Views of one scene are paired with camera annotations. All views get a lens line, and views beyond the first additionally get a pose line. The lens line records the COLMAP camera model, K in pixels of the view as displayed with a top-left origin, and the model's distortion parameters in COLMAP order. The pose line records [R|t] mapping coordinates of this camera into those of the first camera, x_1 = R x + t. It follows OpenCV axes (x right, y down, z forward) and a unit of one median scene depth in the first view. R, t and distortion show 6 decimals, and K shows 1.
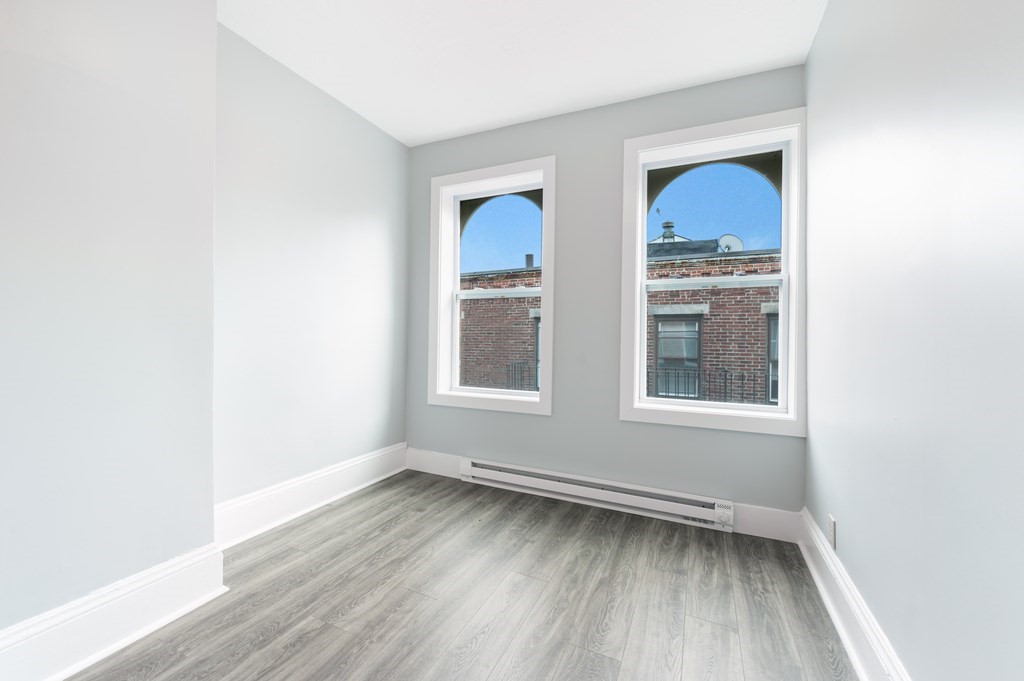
lens RADIAL K [[402.3, 0, 513.0], [0, 402.3, 342.5], [0, 0, 1]] dist [0.001731, 0.000180]
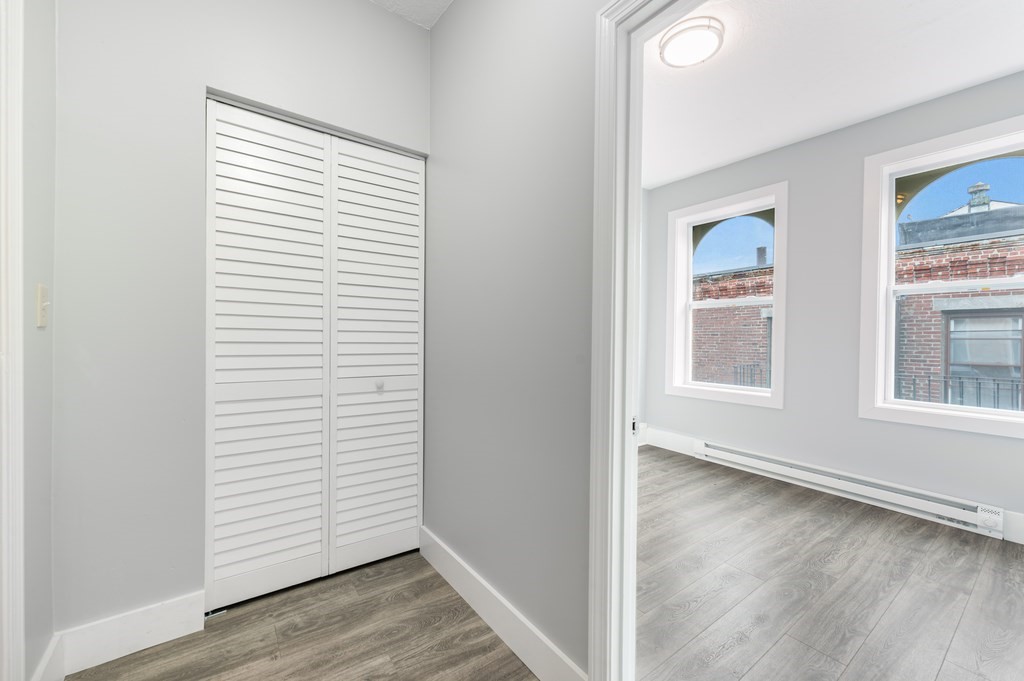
lens RADIAL K [[402.3, 0, 513.0], [0, 402.3, 342.5], [0, 0, 1]] dist [0.001731, 0.000180]
pose [[0.871696, 0.001269, -0.490045, -0.014057], [-0.002255, 0.999996, -0.001422, -0.004931], [0.490041, 0.002345, 0.871696, -0.394093]]
